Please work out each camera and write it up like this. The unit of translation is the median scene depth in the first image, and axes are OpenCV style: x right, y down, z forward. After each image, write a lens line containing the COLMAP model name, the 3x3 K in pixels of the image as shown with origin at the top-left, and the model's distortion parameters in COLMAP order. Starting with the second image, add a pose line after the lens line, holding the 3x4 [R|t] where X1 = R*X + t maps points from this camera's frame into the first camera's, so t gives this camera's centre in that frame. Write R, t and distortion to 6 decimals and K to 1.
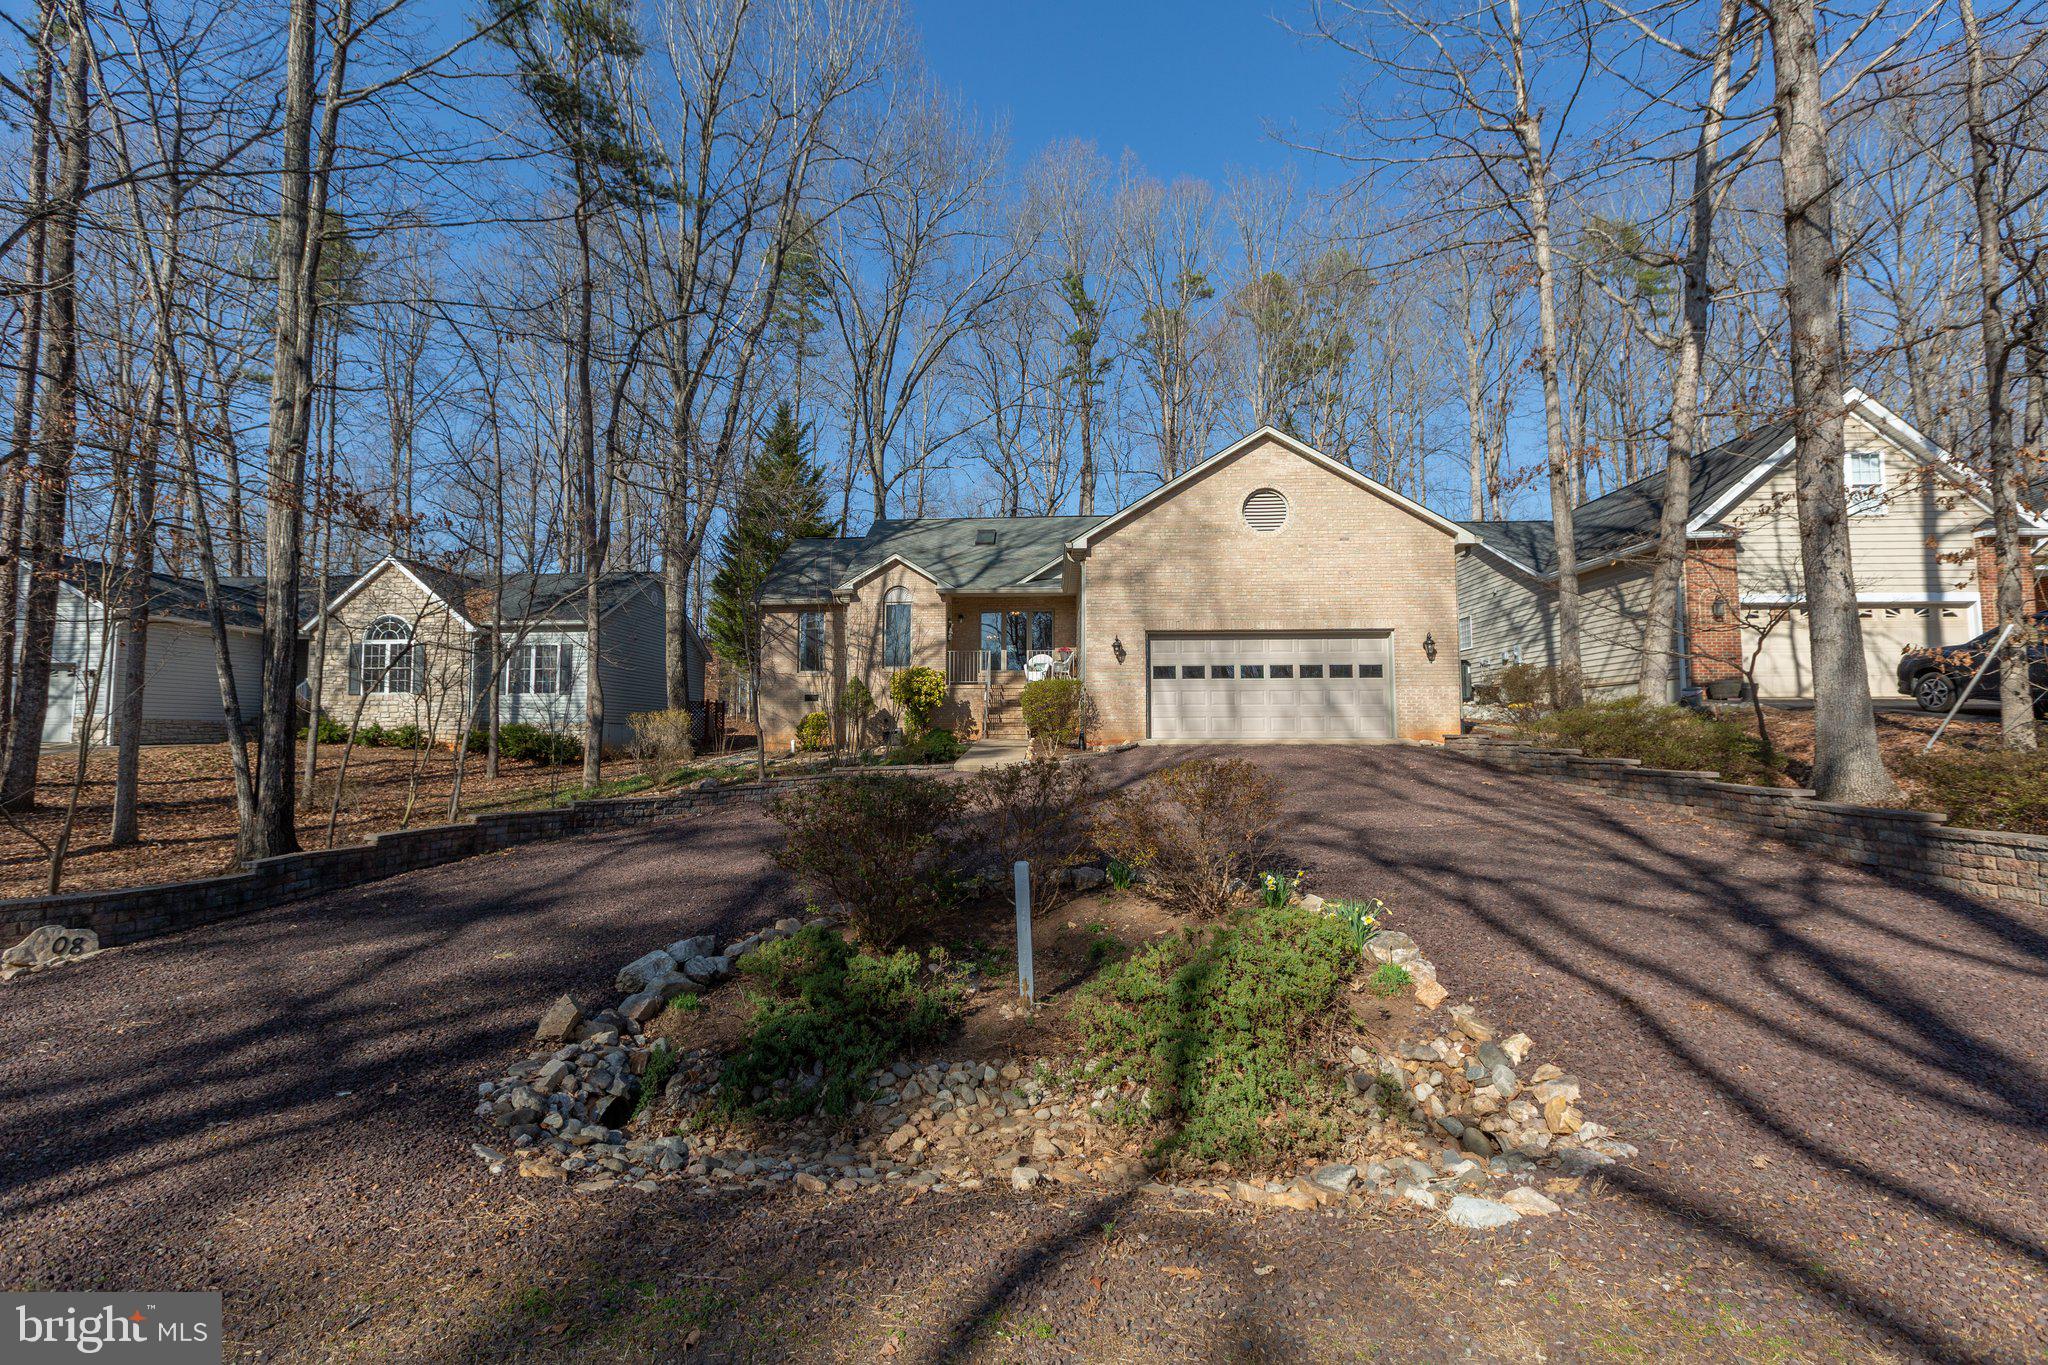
lens RADIAL K [[900.7, 0, 1024.0], [0, 900.7, 682.5], [0, 0, 1]] dist [0.001992, 0.000097]
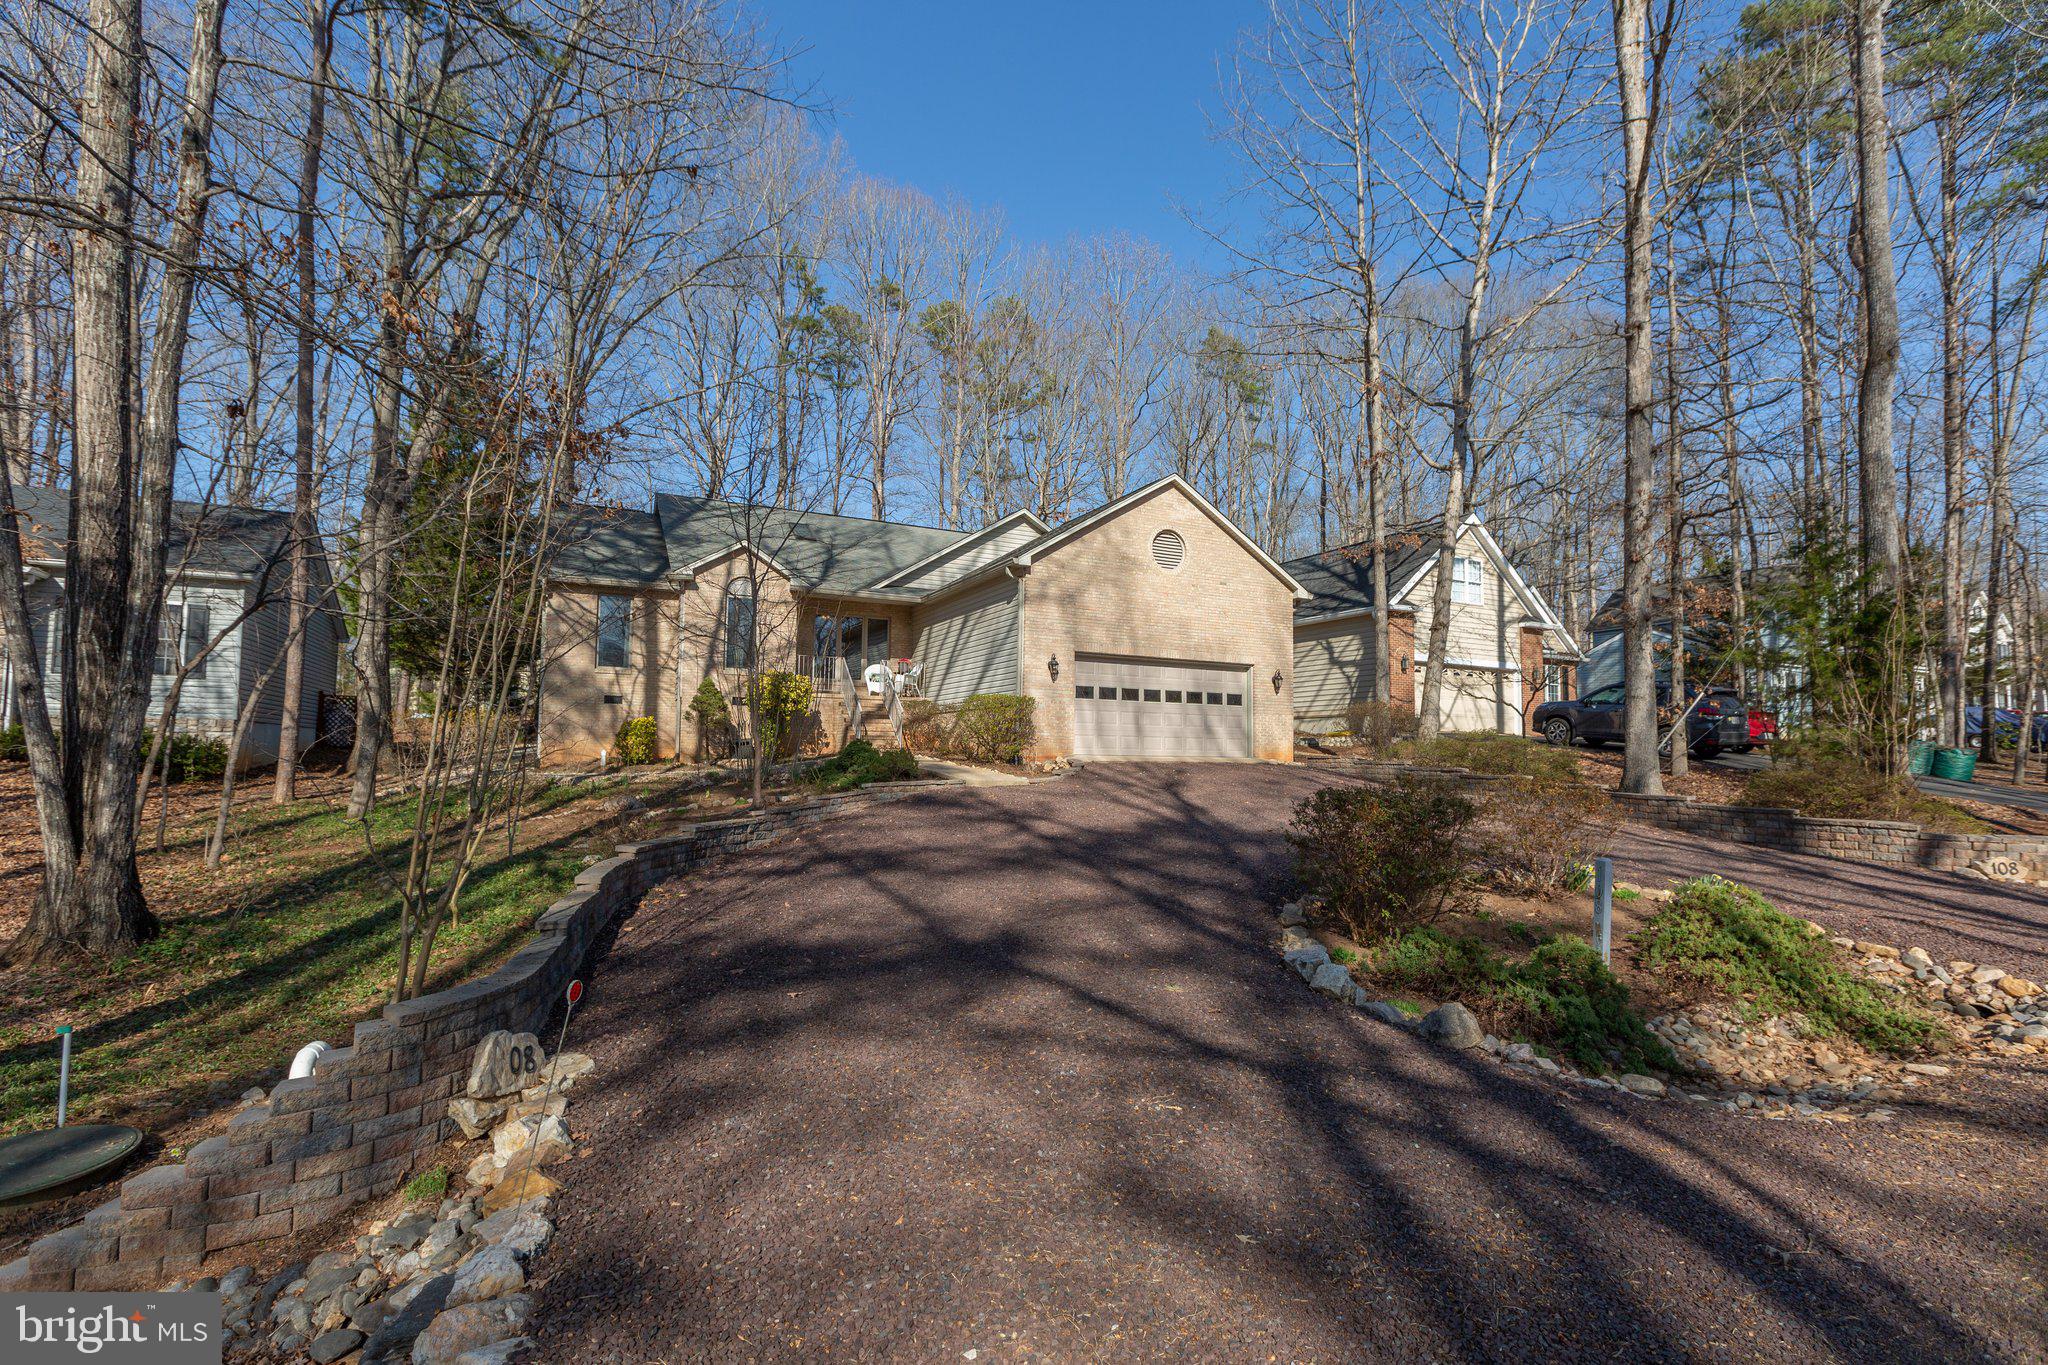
lens RADIAL K [[917.2, 0, 1016.0], [0, 917.2, 722.1], [0, 0, 1]] dist [-0.013919, 0.000332]
pose [[0.865133, 0.030751, 0.500599, -0.447179], [-0.045272, 0.998832, 0.016882, 0.008991], [-0.499496, -0.037268, 0.865514, 0.115695]]
